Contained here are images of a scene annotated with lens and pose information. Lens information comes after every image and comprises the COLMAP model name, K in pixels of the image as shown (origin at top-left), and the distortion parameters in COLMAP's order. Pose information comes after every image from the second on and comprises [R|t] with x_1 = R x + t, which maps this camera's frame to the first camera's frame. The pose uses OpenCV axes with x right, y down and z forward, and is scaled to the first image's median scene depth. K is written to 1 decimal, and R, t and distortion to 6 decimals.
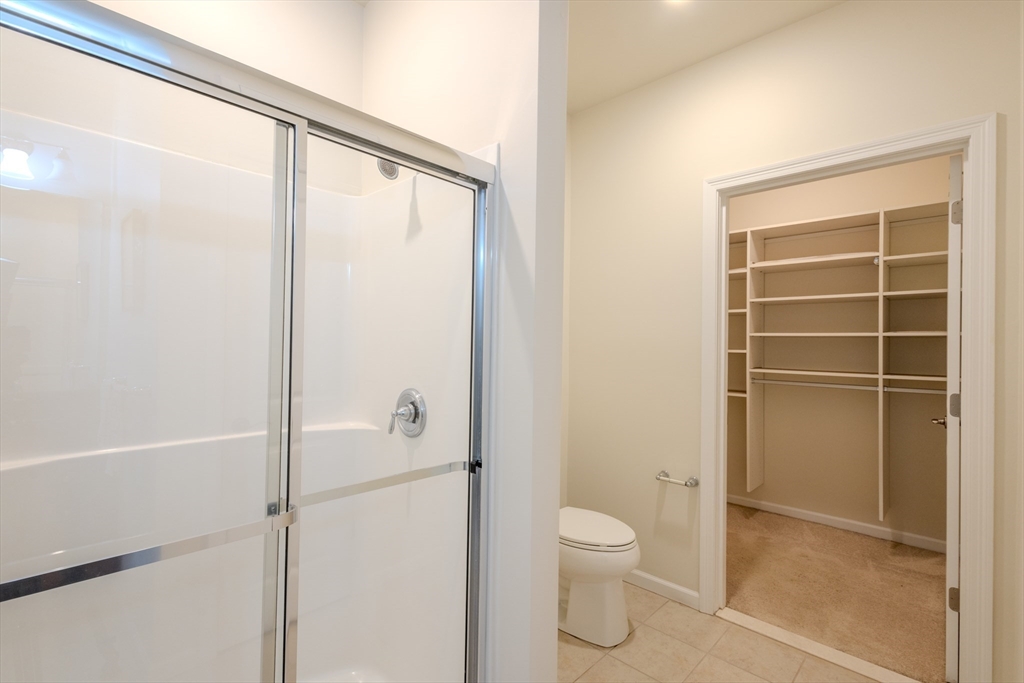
lens RADIAL K [[468.4, 0, 515.7], [0, 468.4, 342.5], [0, 0, 1]] dist [0.015215, -0.004611]
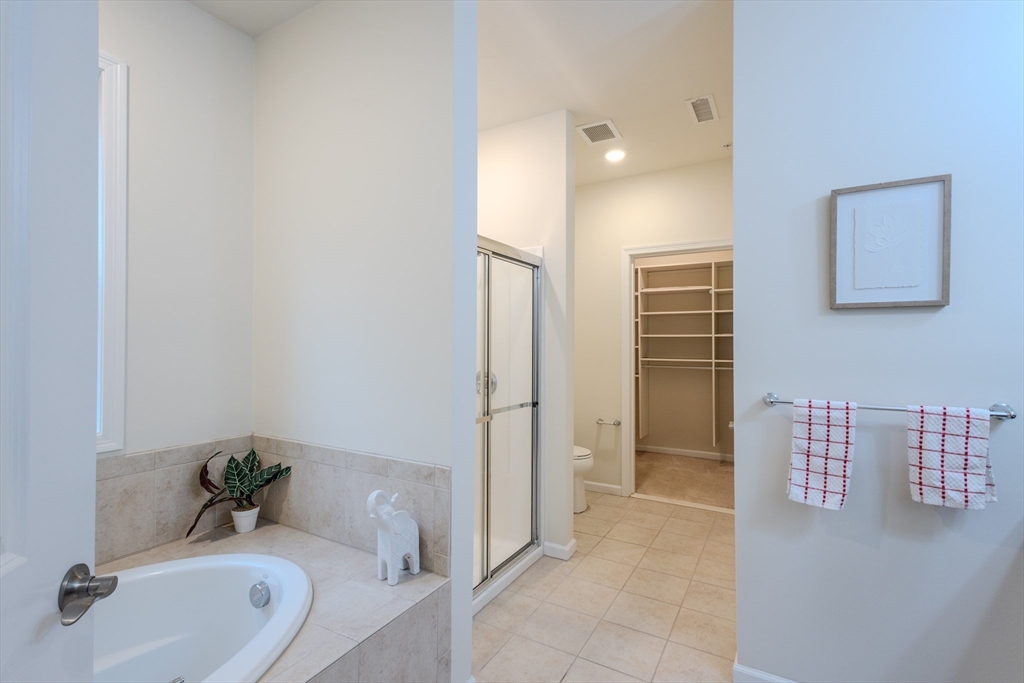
lens RADIAL K [[468.4, 0, 515.7], [0, 468.4, 342.5], [0, 0, 1]] dist [0.015215, -0.004611]
pose [[0.971362, -0.011015, 0.237348, -0.368362], [0.010104, 0.999936, 0.005053, -0.010044], [-0.237388, -0.002510, 0.971412, -0.549938]]
